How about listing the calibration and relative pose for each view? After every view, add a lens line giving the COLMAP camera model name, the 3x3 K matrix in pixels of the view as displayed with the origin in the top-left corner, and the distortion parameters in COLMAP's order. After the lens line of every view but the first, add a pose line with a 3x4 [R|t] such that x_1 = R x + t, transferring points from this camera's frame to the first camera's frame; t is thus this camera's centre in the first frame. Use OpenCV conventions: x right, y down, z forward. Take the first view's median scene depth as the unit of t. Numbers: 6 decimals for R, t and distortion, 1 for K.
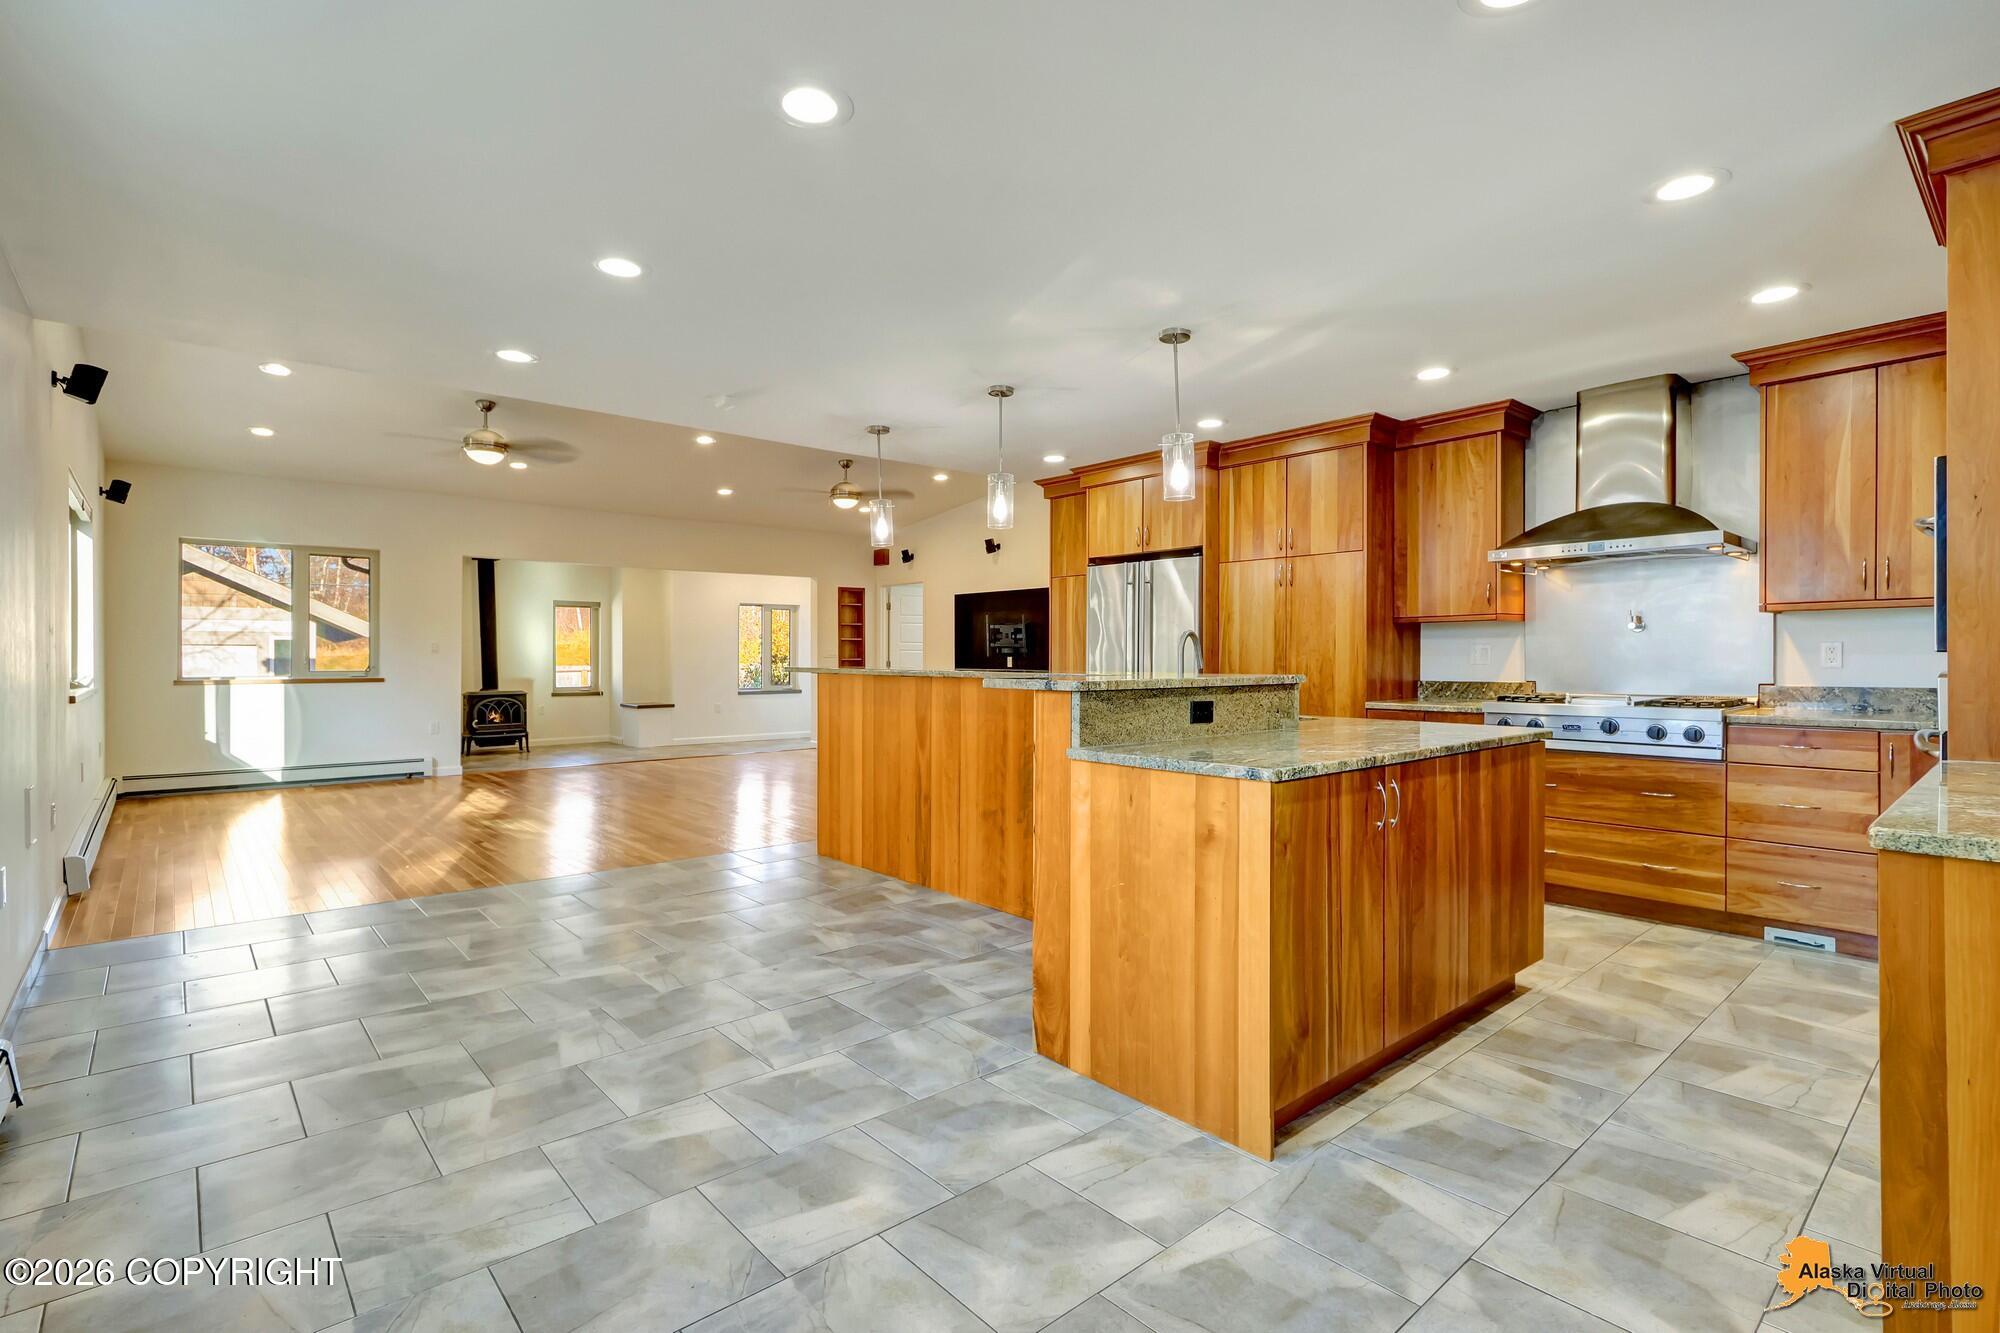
lens RADIAL K [[937.6, 0, 996.0], [0, 937.6, 653.2], [0, 0, 1]] dist [-0.004253, 0.010951]
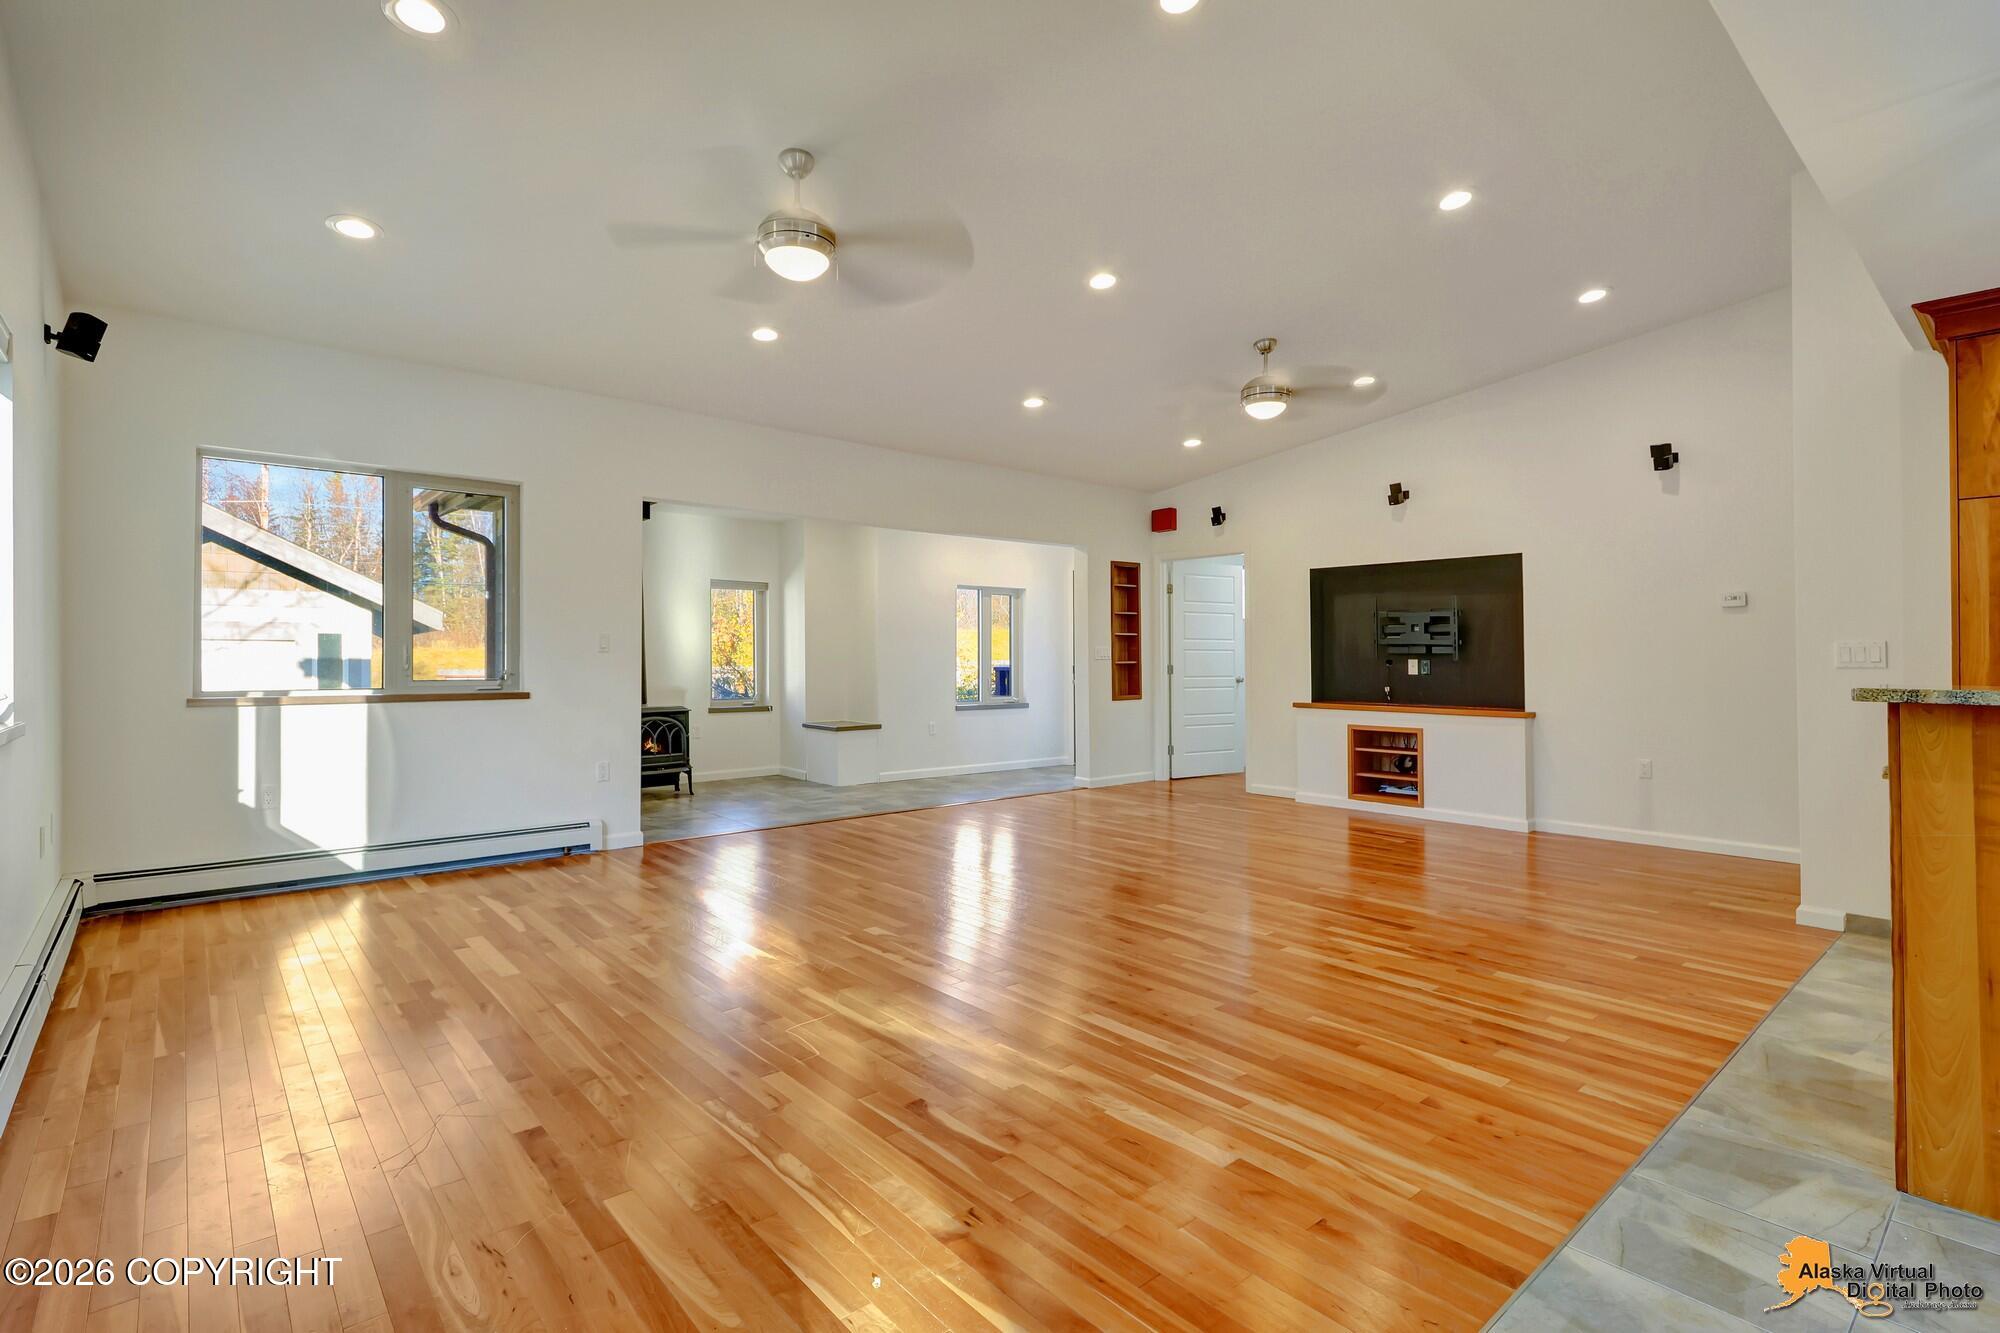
lens RADIAL K [[936.5, 0, 995.4], [0, 936.5, 655.8], [0, 0, 1]] dist [0.002650, -0.000601]
pose [[0.999993, 0.002800, -0.002345, -0.496484], [-0.002797, 0.999995, 0.001208, 0.002272], [0.002348, -0.001201, 0.999997, 0.563160]]
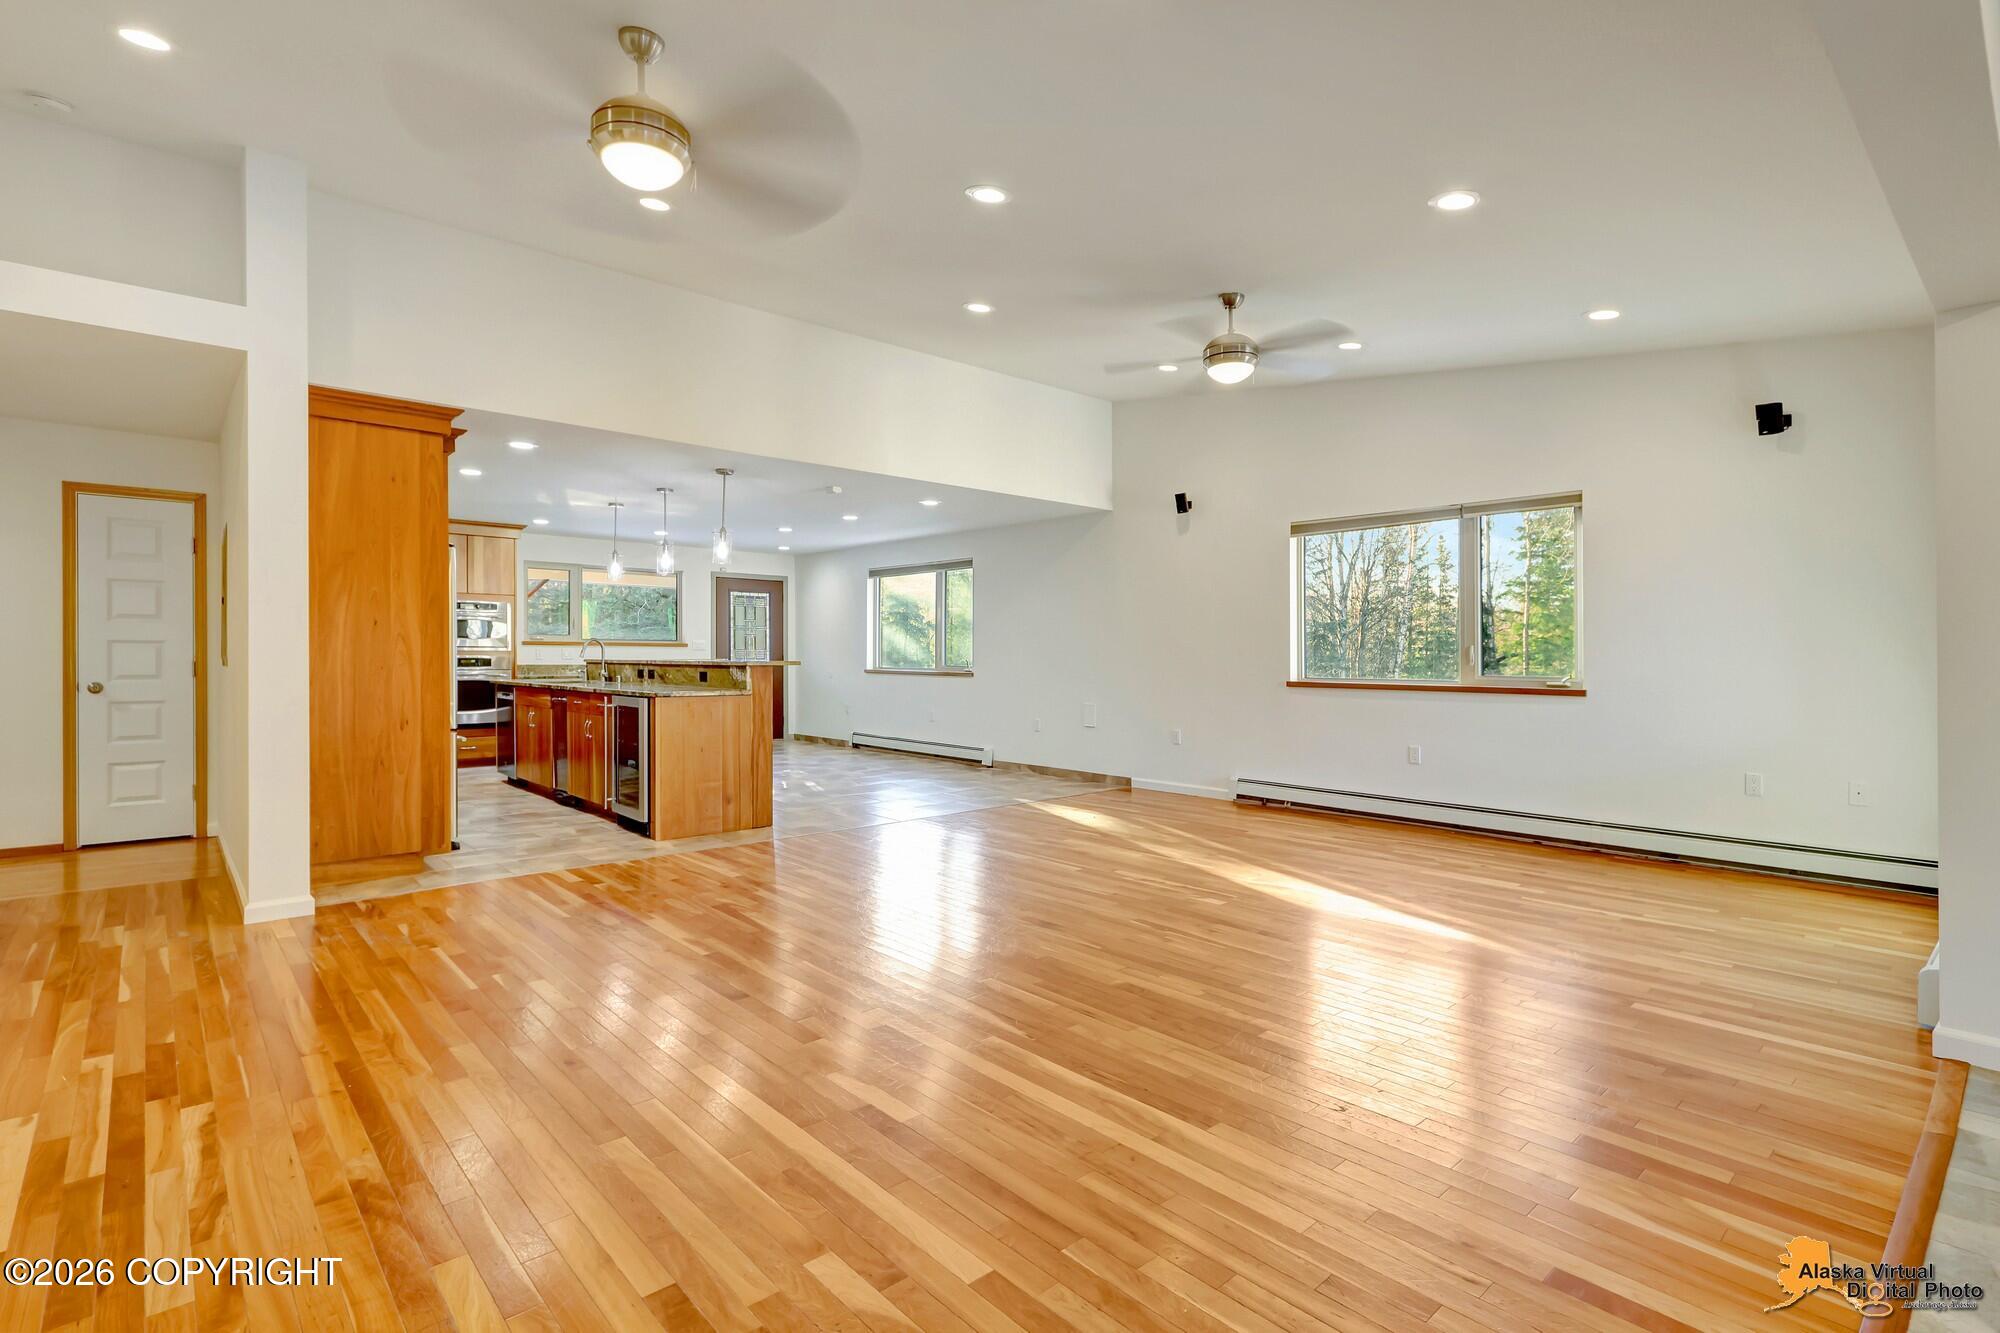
lens RADIAL K [[937.6, 0, 996.0], [0, 937.6, 653.2], [0, 0, 1]] dist [-0.004253, 0.010951]
pose [[-0.999739, -0.001461, -0.022788, -0.396347], [-0.001393, 0.999995, -0.003007, 0.007609], [0.022792, -0.002974, -0.999736, 1.946248]]
